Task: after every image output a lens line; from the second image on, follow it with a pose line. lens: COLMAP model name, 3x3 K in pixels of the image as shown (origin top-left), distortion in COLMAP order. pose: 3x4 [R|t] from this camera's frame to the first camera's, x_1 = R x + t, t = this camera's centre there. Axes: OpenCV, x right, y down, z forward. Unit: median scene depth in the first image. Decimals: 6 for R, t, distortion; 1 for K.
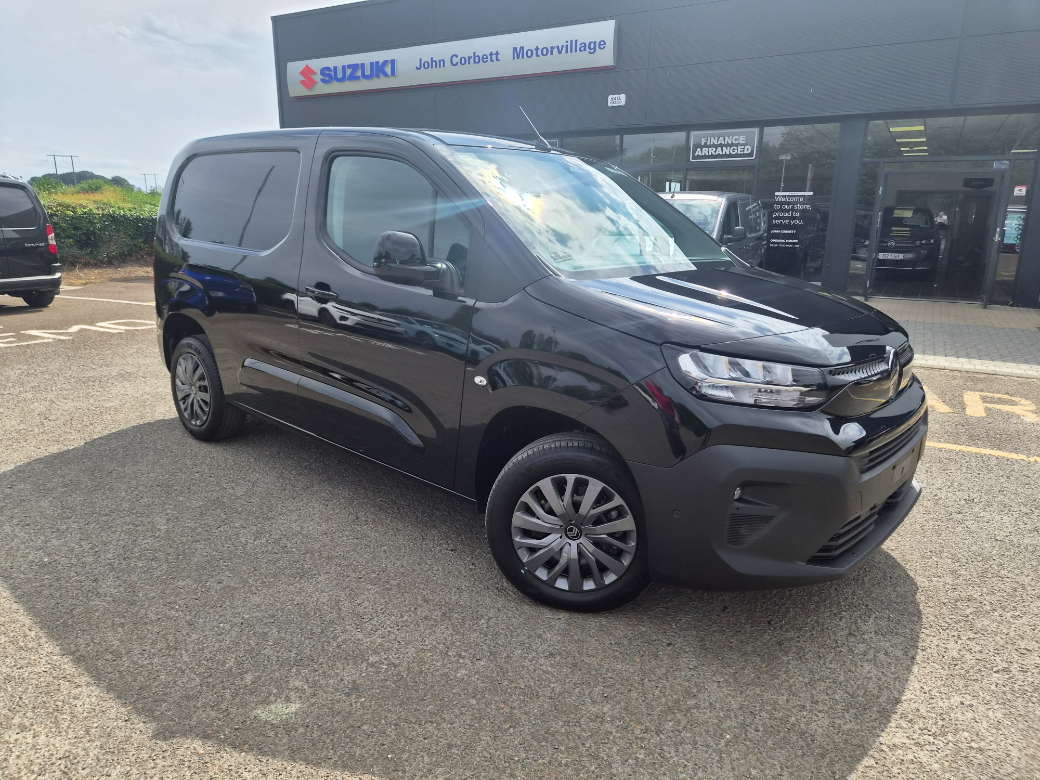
lens RADIAL K [[686.9, 0, 513.3], [0, 686.9, 380.2], [0, 0, 1]] dist [0.064010, -0.056002]
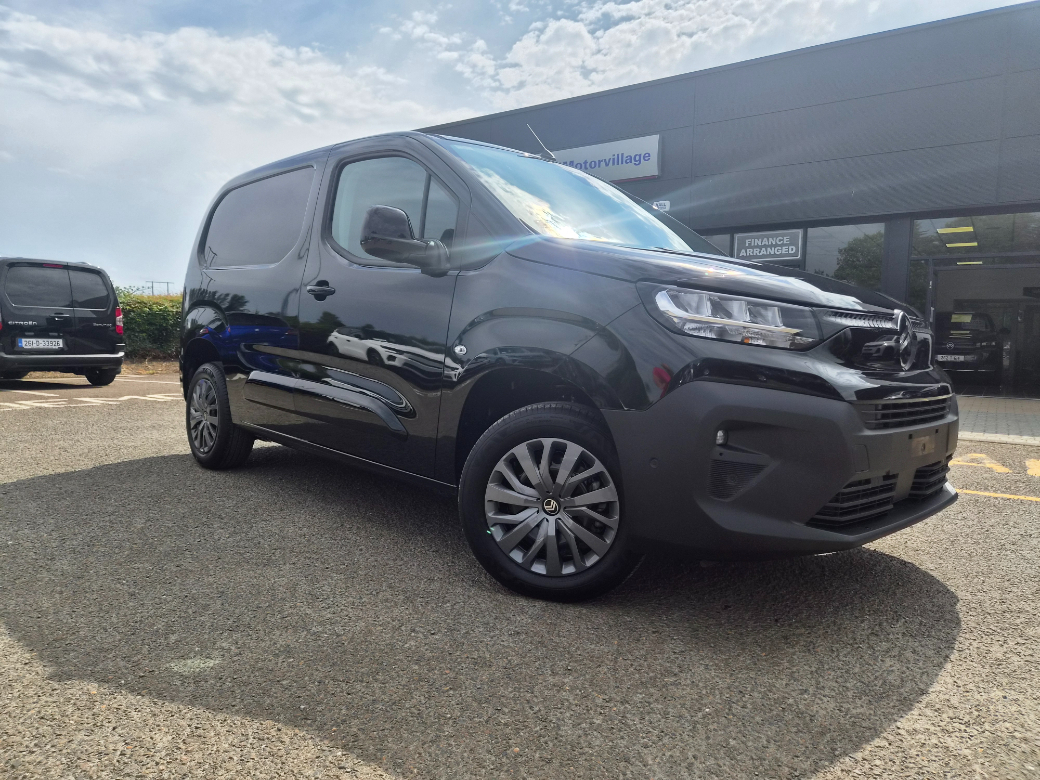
lens RADIAL K [[685.8, 0, 526.7], [0, 685.8, 379.8], [0, 0, 1]] dist [0.052841, -0.042553]
pose [[0.997577, 0.012093, -0.068518, 0.113775], [-0.023946, 0.984292, -0.174914, 0.214240], [0.065326, 0.176131, 0.982197, 0.080223]]
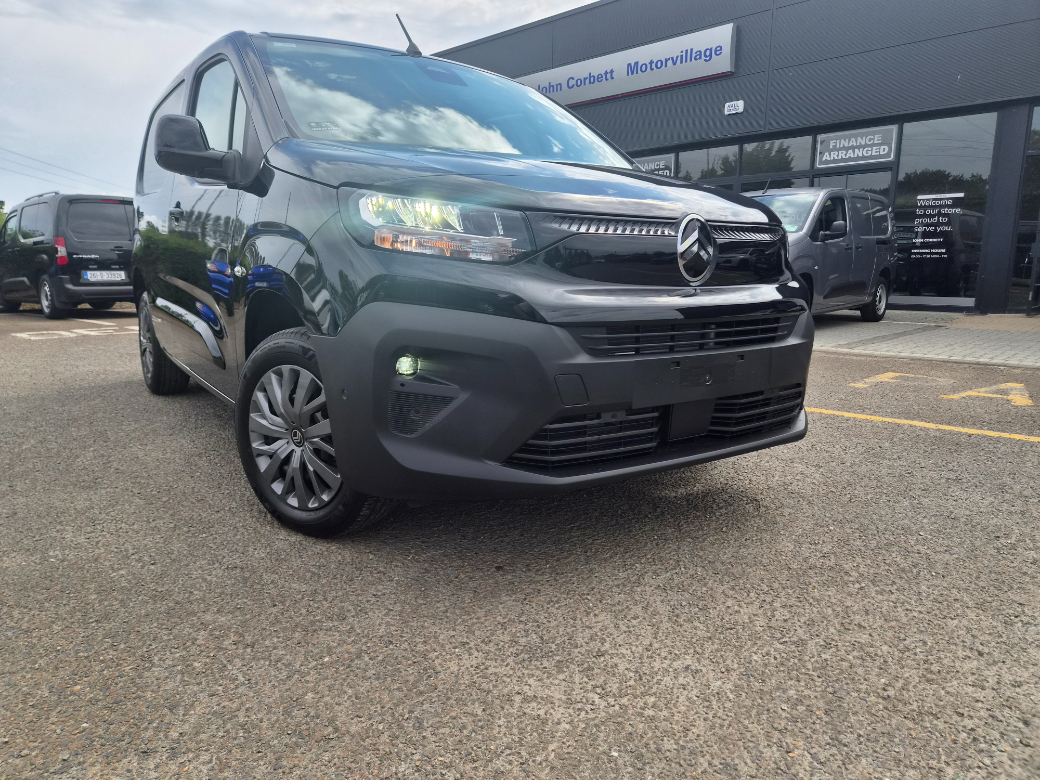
lens RADIAL K [[689.3, 0, 520.0], [0, 689.3, 390.0], [0, 0, 1]] dist [0.063022, -0.052604]
pose [[0.971765, 0.028085, -0.234275, 0.540483], [-0.040913, 0.997907, -0.050079, 0.192013], [0.232378, 0.058250, 0.970880, 0.224518]]
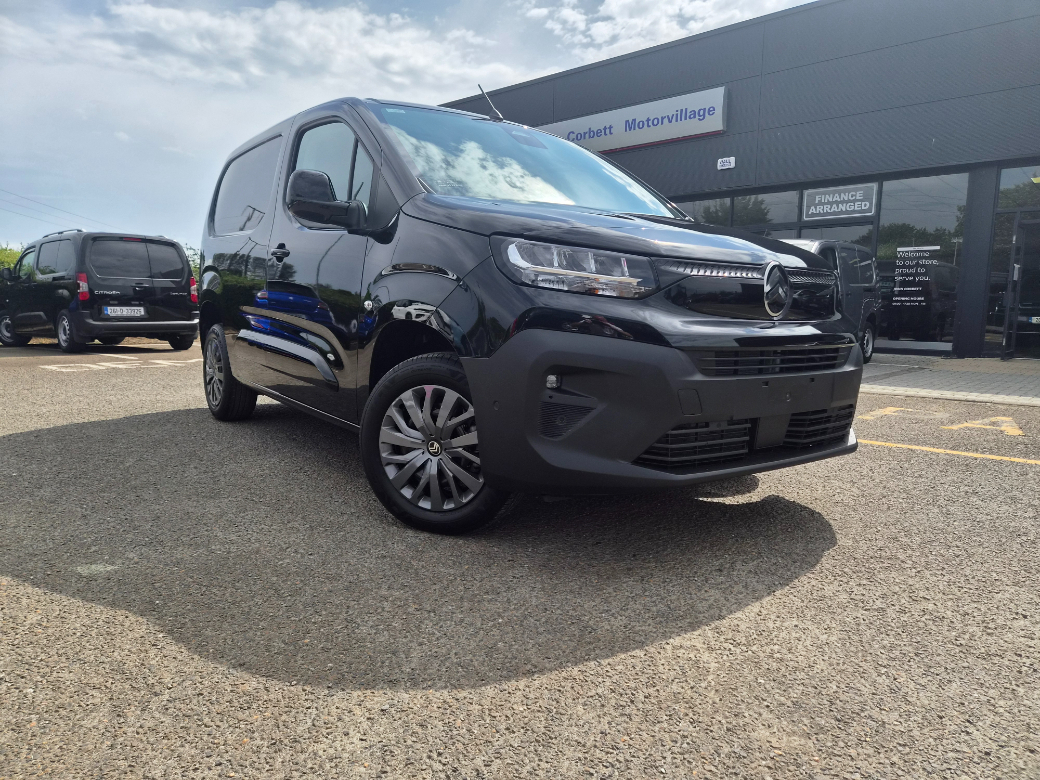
lens RADIAL K [[684.8, 0, 532.2], [0, 684.8, 396.5], [0, 0, 1]] dist [0.064952, -0.054116]
pose [[0.980890, 0.024226, -0.193049, 0.408997], [-0.044588, 0.993801, -0.101841, 0.239854], [0.189385, 0.108502, 0.975890, 0.059840]]
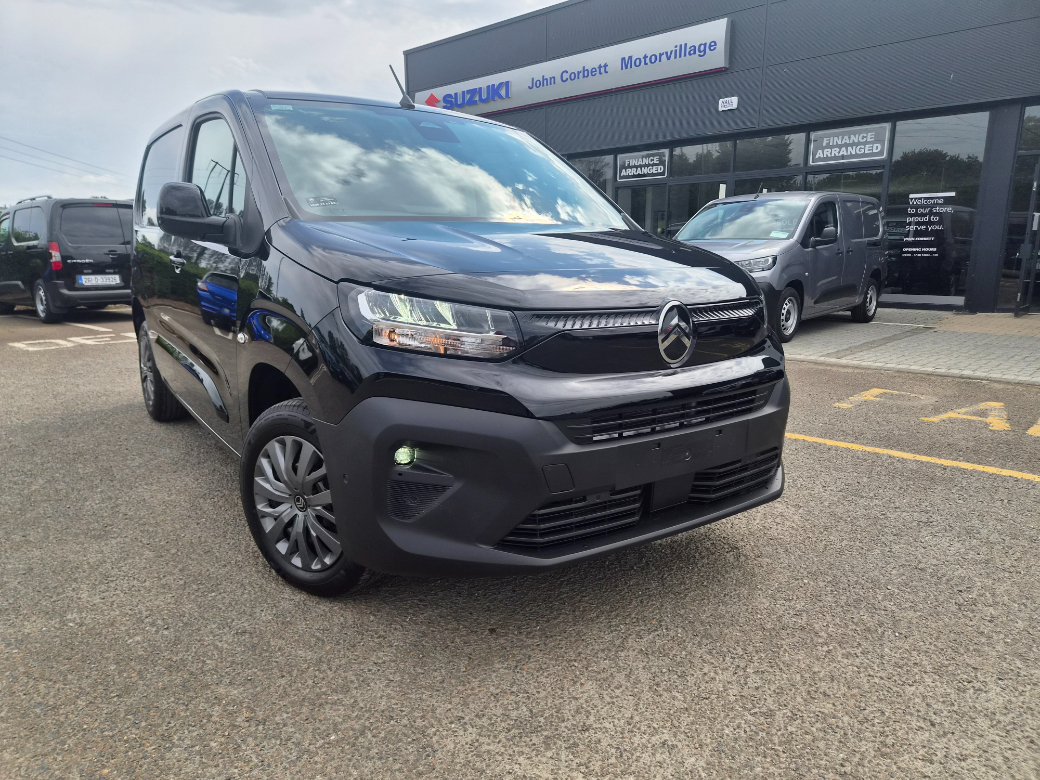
lens RADIAL K [[689.7, 0, 521.0], [0, 689.7, 394.7], [0, 0, 1]] dist [0.065003, -0.055112]
pose [[0.973599, 0.030014, -0.226284, 0.554252], [-0.035361, 0.999182, -0.019612, 0.085879], [0.225510, 0.027095, 0.973864, 0.176000]]
